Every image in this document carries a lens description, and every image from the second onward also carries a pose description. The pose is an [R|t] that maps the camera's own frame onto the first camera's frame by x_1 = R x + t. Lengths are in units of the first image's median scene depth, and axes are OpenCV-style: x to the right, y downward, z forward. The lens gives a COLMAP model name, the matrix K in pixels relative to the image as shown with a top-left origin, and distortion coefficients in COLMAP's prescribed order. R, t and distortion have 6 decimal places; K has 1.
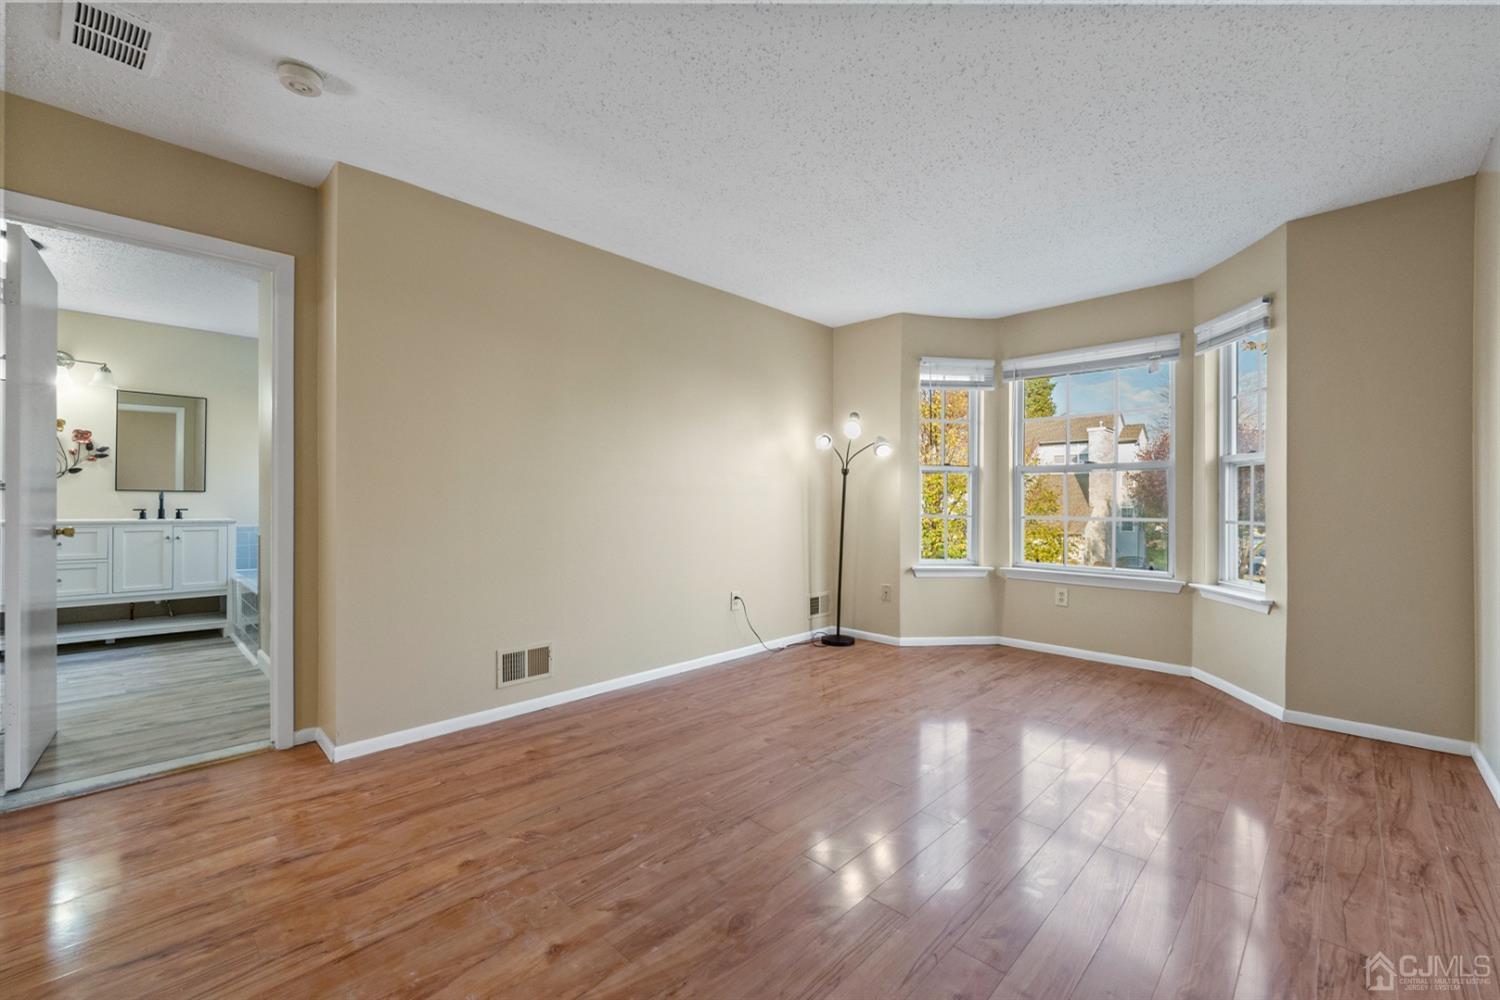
lens RADIAL K [[616.4, 0, 747.0], [0, 616.4, 496.3], [0, 0, 1]] dist [0.000180, -0.000194]
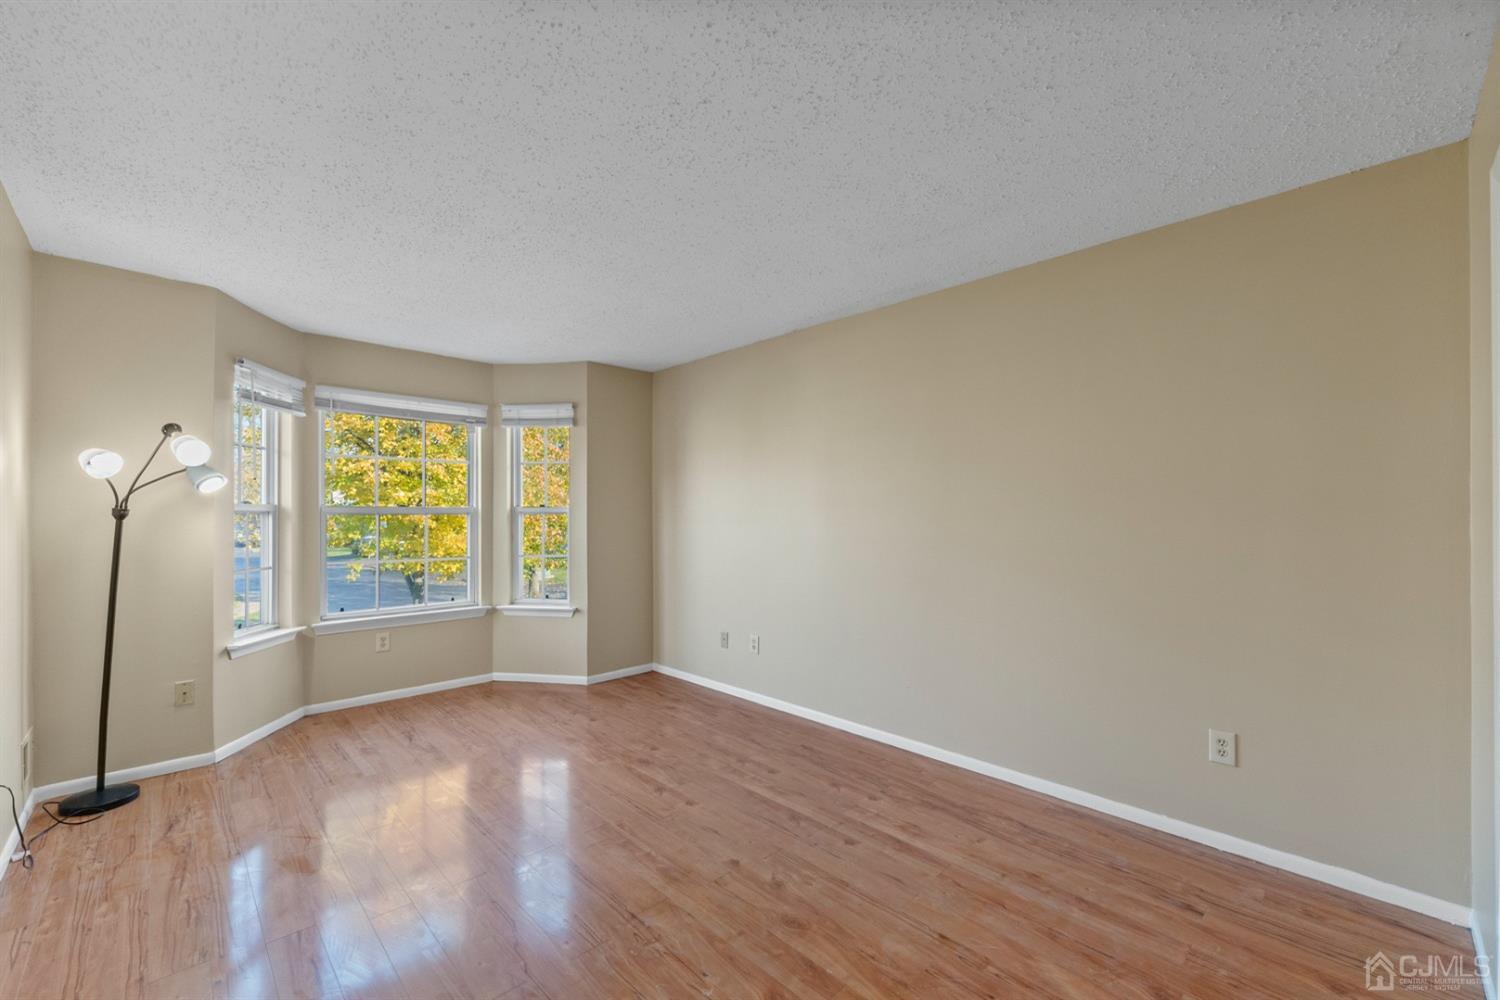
lens RADIAL K [[613.6, 0, 754.6], [0, 613.6, 508.6], [0, 0, 1]] dist [0.000410, -0.000017]
pose [[0.015084, 0.005959, 0.999868, -0.532797], [-0.007176, 0.999957, -0.005851, -0.056200], [-0.999860, -0.007087, 0.015126, 0.453704]]
